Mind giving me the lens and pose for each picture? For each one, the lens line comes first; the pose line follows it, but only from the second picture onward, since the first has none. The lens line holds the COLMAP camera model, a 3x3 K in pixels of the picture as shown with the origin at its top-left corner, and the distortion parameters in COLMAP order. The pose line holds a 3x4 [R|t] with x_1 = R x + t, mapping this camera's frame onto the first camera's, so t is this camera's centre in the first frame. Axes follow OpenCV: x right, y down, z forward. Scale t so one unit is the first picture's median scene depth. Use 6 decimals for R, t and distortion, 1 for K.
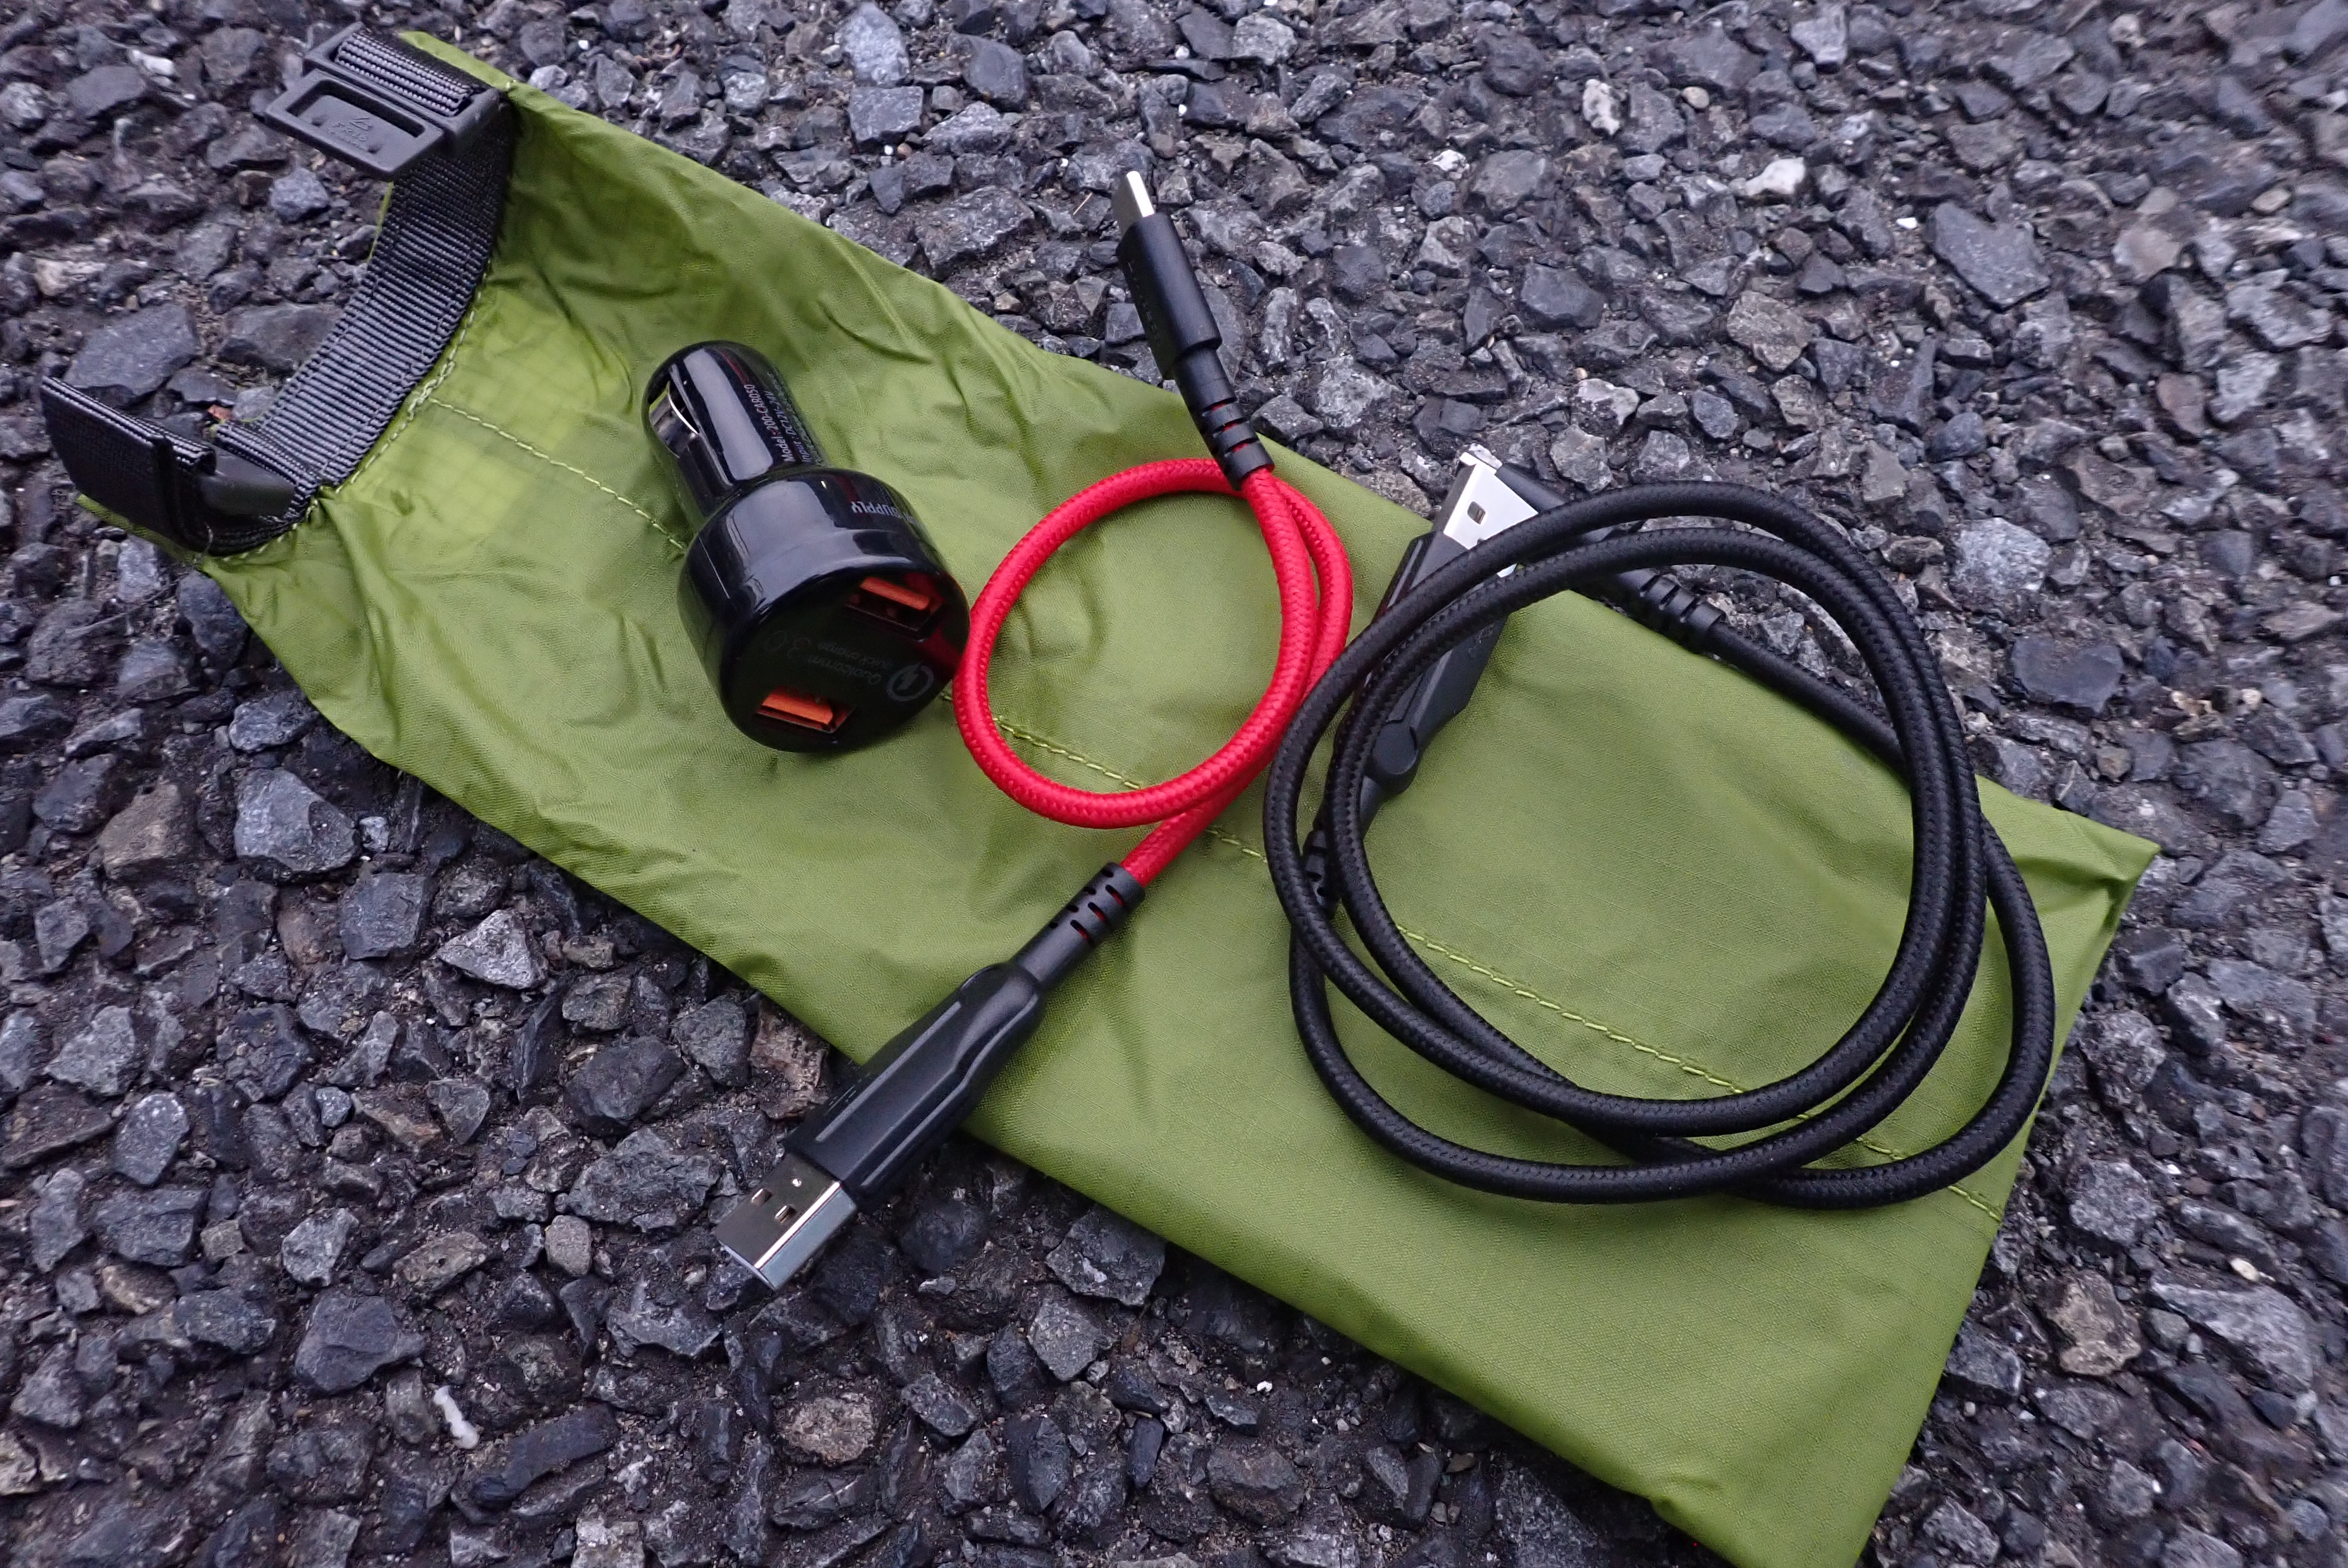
lens RADIAL K [[1761.2, 0, 1179.1], [0, 1761.2, 774.2], [0, 0, 1]] dist [0.008733, -0.003898]
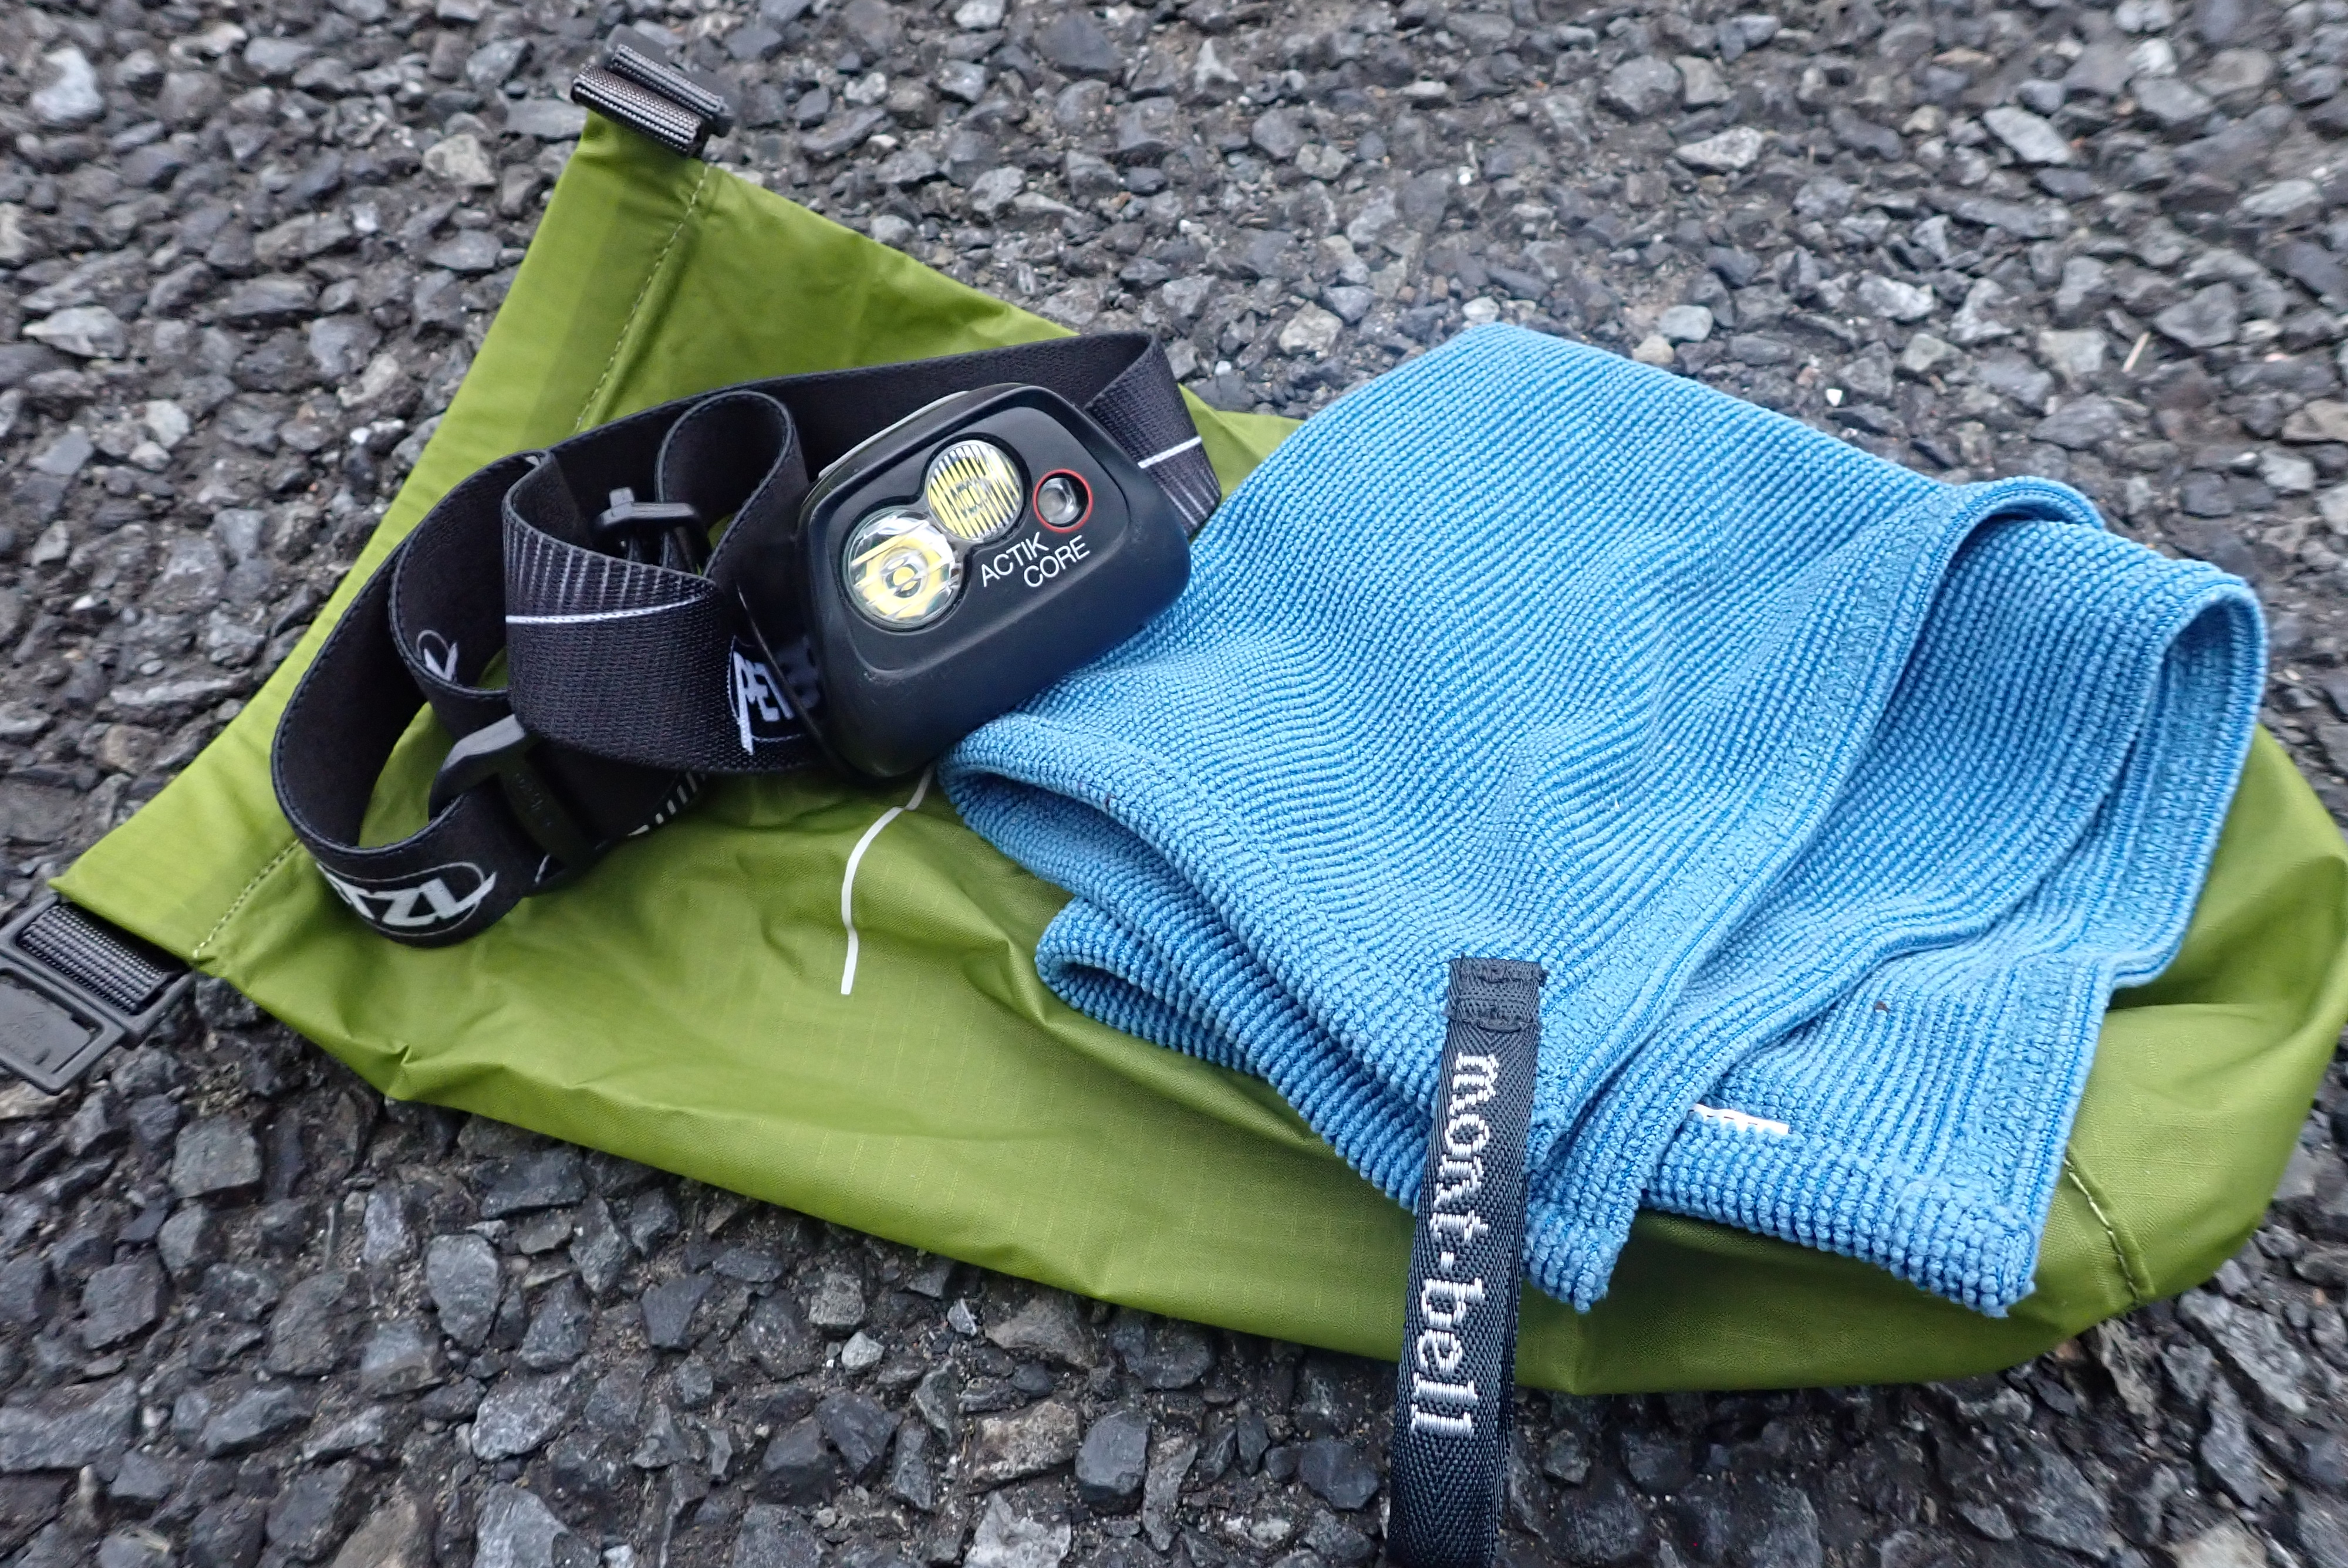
lens RADIAL K [[1761.2, 0, 1176.3], [0, 1761.2, 777.0], [0, 0, 1]] dist [0.008733, -0.003898]
pose [[0.997206, 0.009550, -0.074089, -0.088645], [-0.016447, 0.995526, -0.093048, -0.259335], [0.072869, 0.094007, 0.992901, 0.057813]]
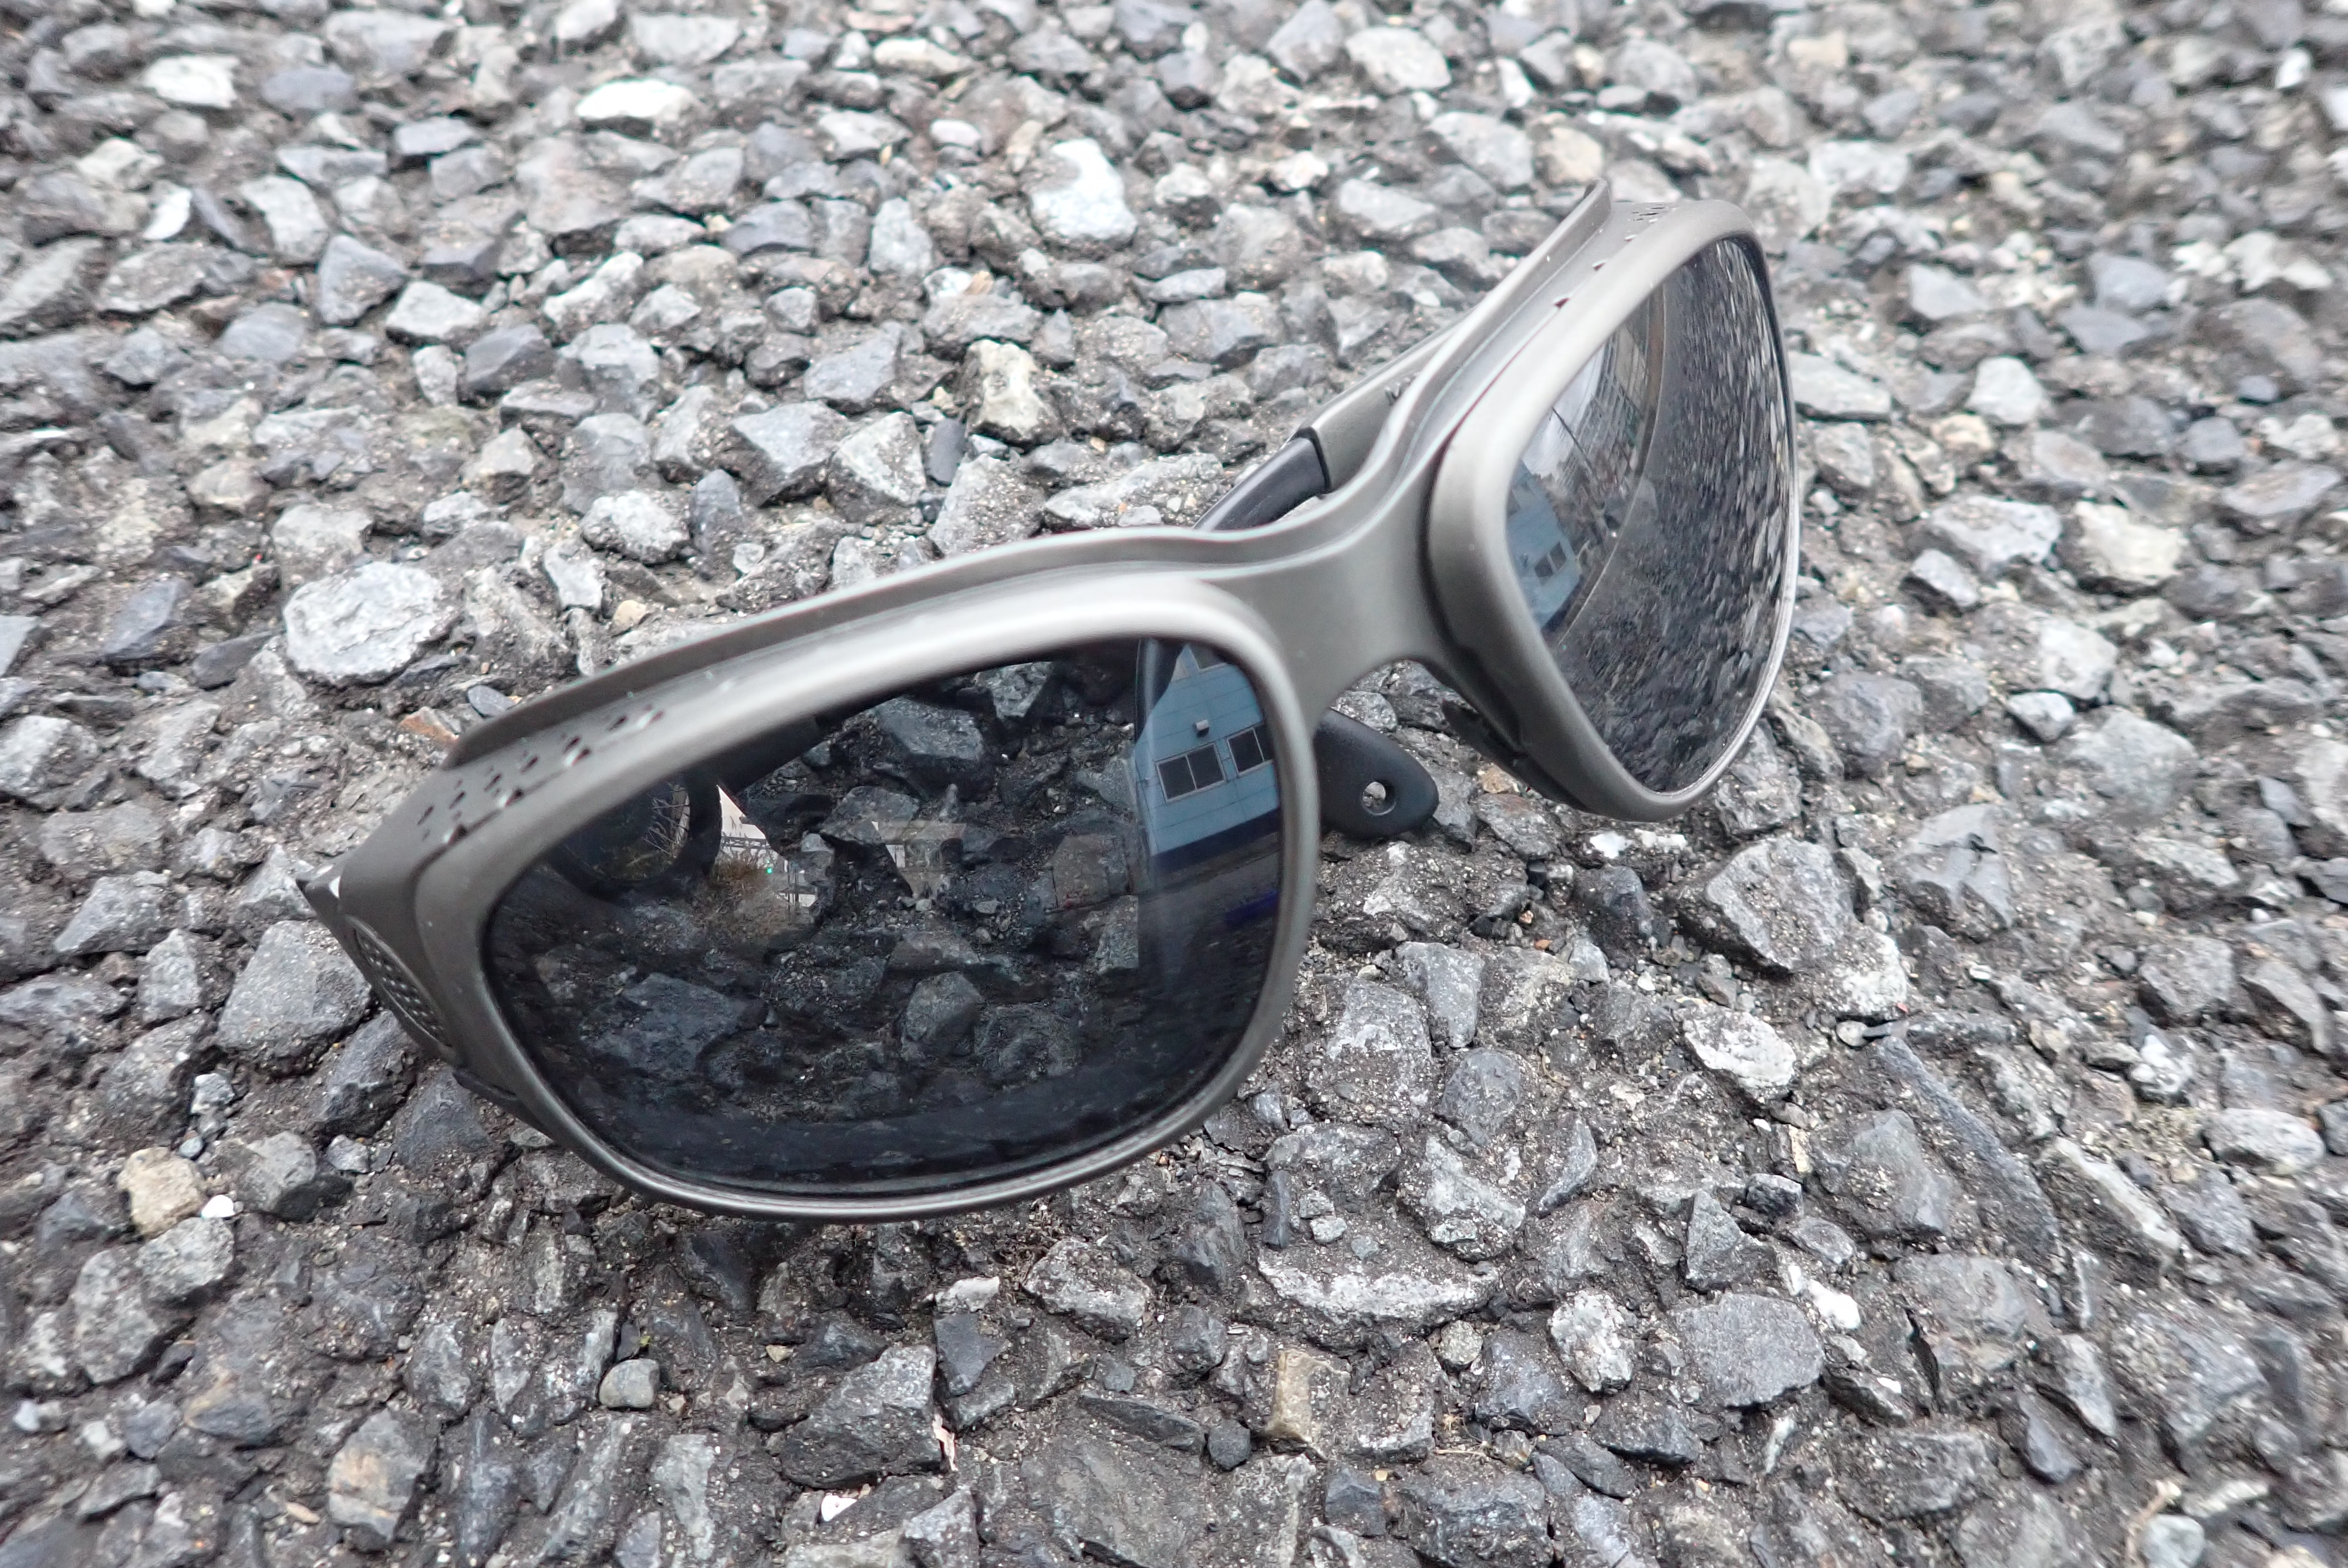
lens RADIAL K [[1761.2, 0, 1176.7], [0, 1761.2, 785.7], [0, 0, 1]] dist [0.008733, -0.003898]
pose [[0.970437, 0.210589, -0.117913, -0.788296], [-0.231513, 0.950298, -0.208173, -0.418623], [0.068214, 0.229318, 0.970958, 0.457354]]
